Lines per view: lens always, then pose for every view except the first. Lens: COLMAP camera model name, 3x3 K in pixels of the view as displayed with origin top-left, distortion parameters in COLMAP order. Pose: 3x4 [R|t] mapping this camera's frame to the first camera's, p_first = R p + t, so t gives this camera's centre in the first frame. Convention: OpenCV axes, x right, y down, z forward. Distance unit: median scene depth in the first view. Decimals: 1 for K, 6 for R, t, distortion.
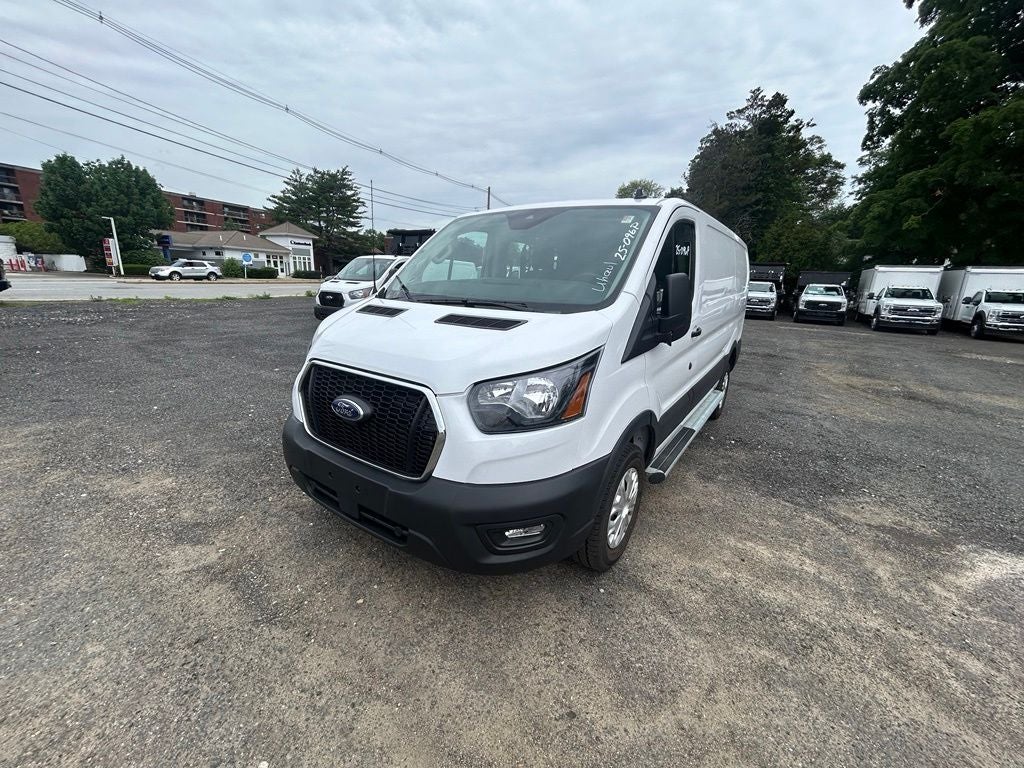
lens RADIAL K [[413.5, 0, 513.6], [0, 413.5, 384.6], [0, 0, 1]] dist [0.002184, -0.000642]
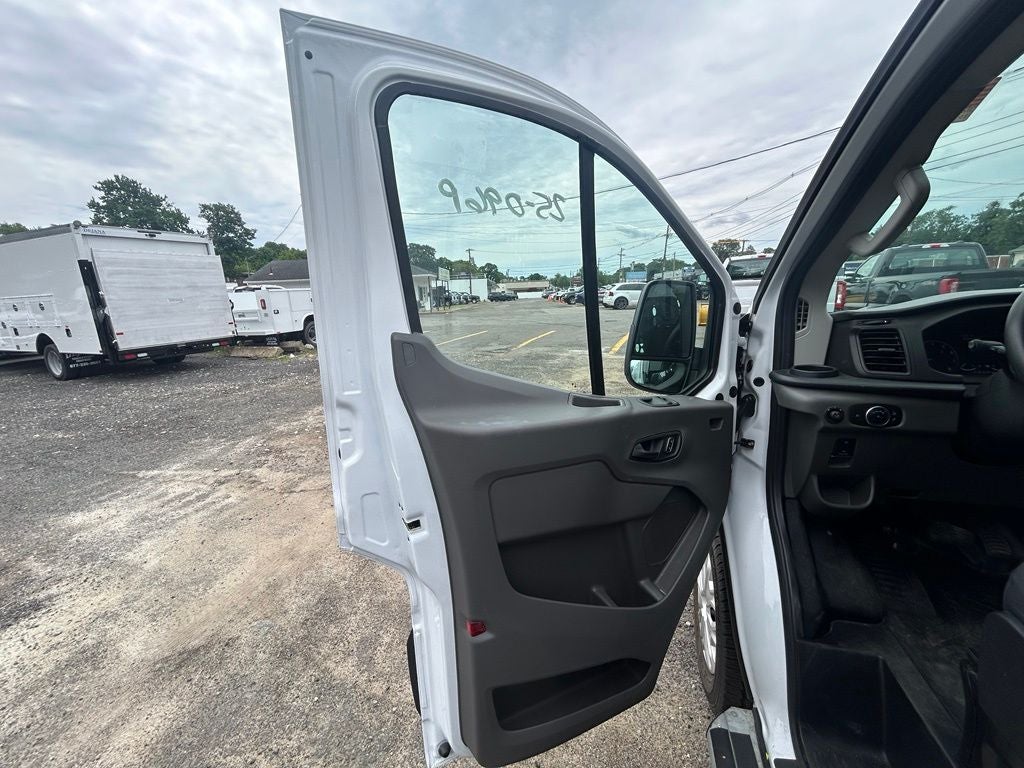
lens RADIAL K [[413.5, 0, 512.0], [0, 413.5, 384.0], [0, 0, 1]] dist [0.002184, -0.000642]
pose [[-0.948486, 0.066884, -0.309678, 0.246440], [-0.076940, 0.899572, 0.429942, -0.104224], [0.307334, 0.431621, -0.848086, 0.420198]]
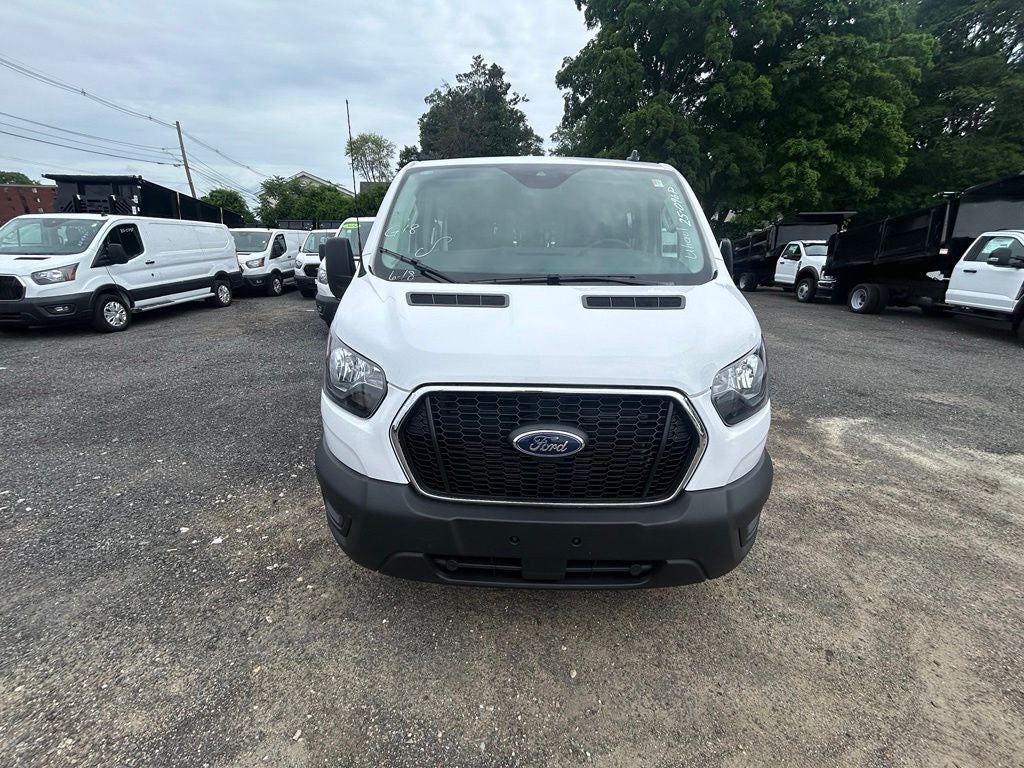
lens RADIAL K [[413.5, 0, 513.1], [0, 413.5, 383.1], [0, 0, 1]] dist [0.002184, -0.000642]
pose [[0.834738, -0.199101, 0.513392, -0.204427], [0.156558, 0.979678, 0.125381, -0.036086], [-0.527922, -0.024285, 0.848946, 0.109834]]
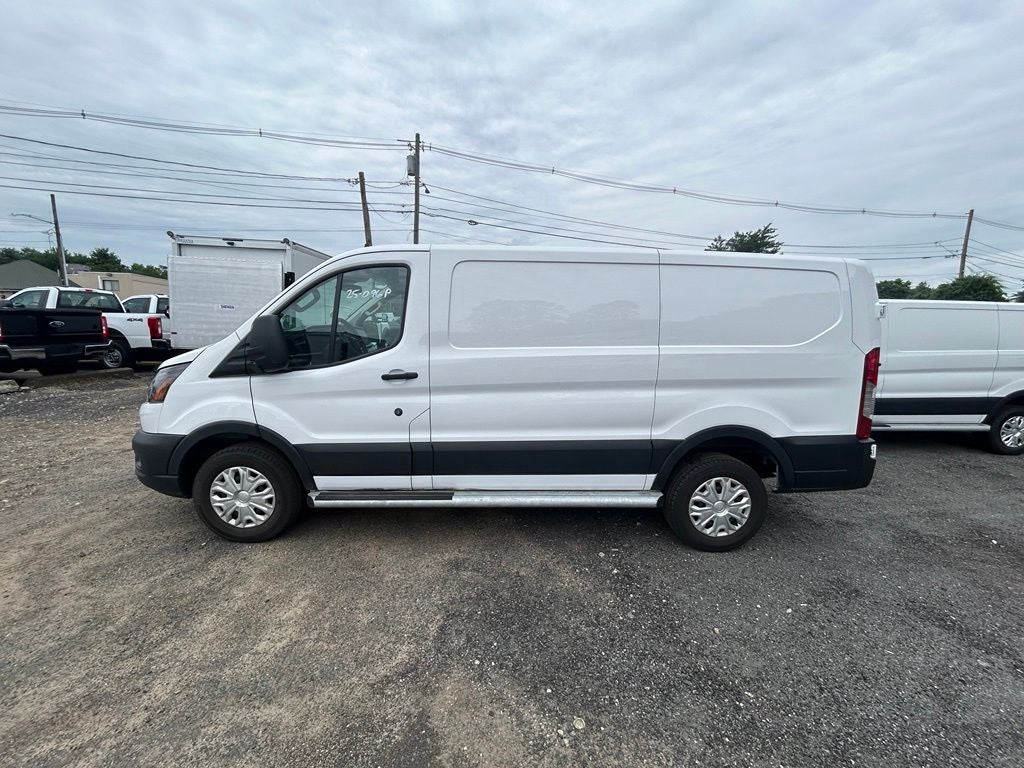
lens RADIAL K [[413.5, 0, 510.2], [0, 413.5, 376.9], [0, 0, 1]] dist [0.002184, -0.000642]
pose [[0.583989, 0.080213, -0.807789, 0.545220], [-0.204512, 0.977546, -0.050782, -0.051533], [0.785577, 0.194859, 0.587281, 0.260506]]
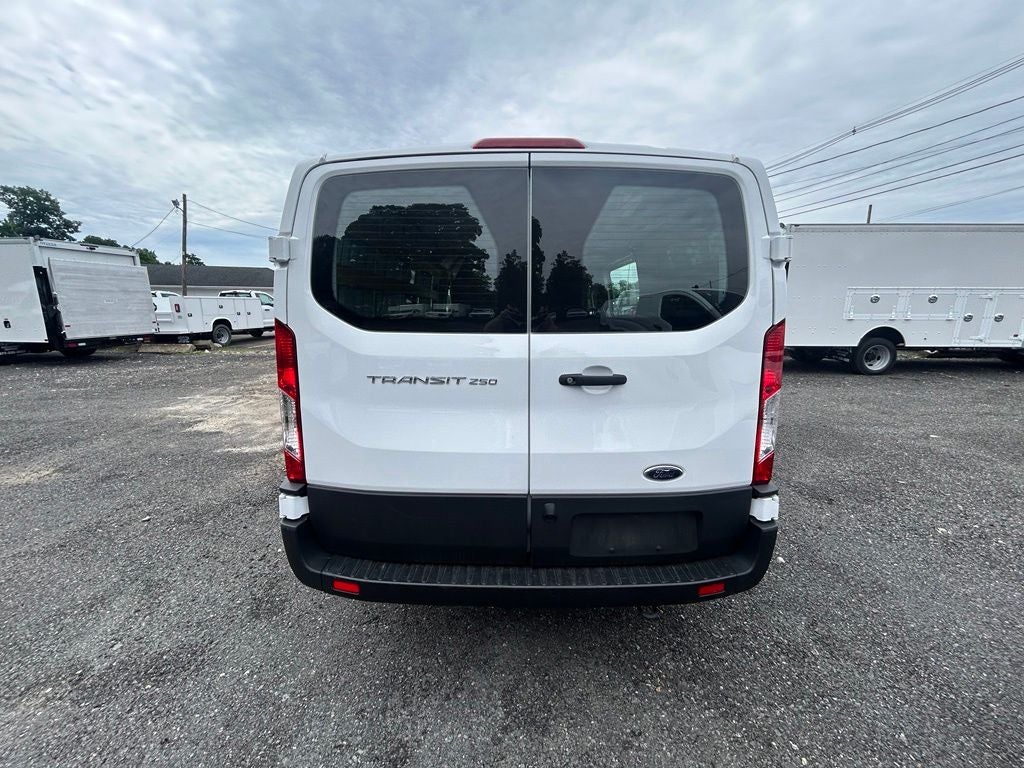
lens RADIAL K [[413.5, 0, 512.2], [0, 413.5, 384.4], [0, 0, 1]] dist [0.002184, -0.000642]
pose [[-0.828184, 0.060394, -0.557193, 0.446284], [-0.173179, 0.917949, 0.356901, -0.238078], [0.533030, 0.392073, -0.749772, 1.000180]]
